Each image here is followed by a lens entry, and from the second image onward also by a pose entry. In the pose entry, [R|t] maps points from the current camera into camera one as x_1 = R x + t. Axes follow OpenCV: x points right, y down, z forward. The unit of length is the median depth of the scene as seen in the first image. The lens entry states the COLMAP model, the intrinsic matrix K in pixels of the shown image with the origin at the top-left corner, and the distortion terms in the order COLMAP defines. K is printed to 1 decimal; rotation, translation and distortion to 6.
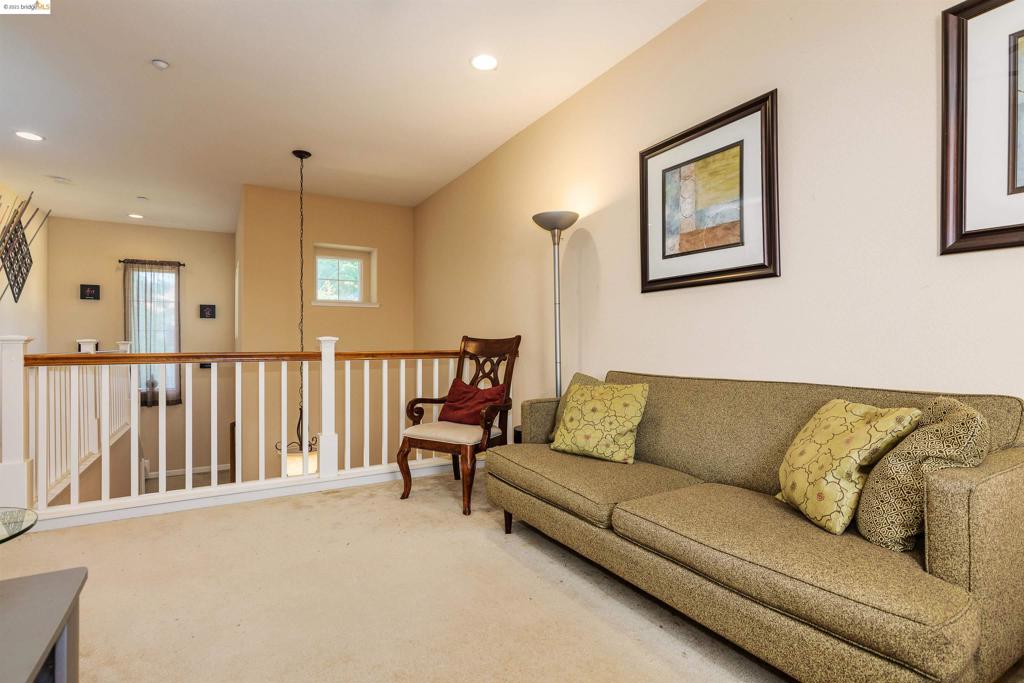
lens RADIAL K [[505.4, 0, 514.4], [0, 505.4, 338.2], [0, 0, 1]] dist [-0.007145, 0.003182]
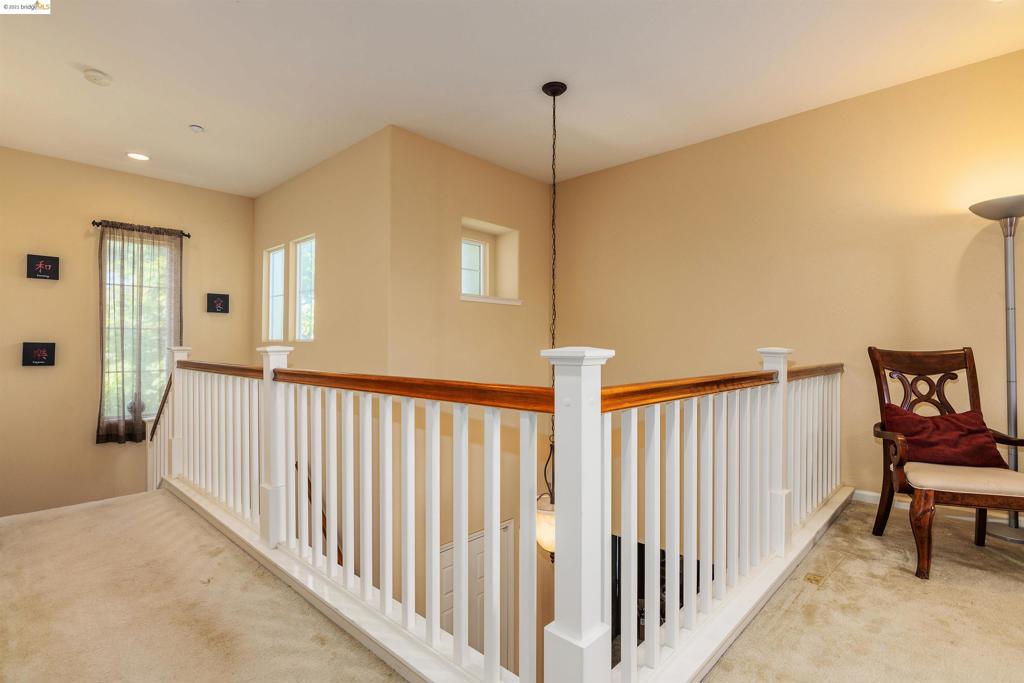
lens RADIAL K [[505.4, 0, 506.8], [0, 505.4, 334.4], [0, 0, 1]] dist [-0.007145, 0.003182]
pose [[0.959905, 0.014282, 0.279963, -0.455239], [-0.010627, 0.999837, -0.014569, -0.003472], [-0.280126, 0.011010, 0.959900, 0.221861]]
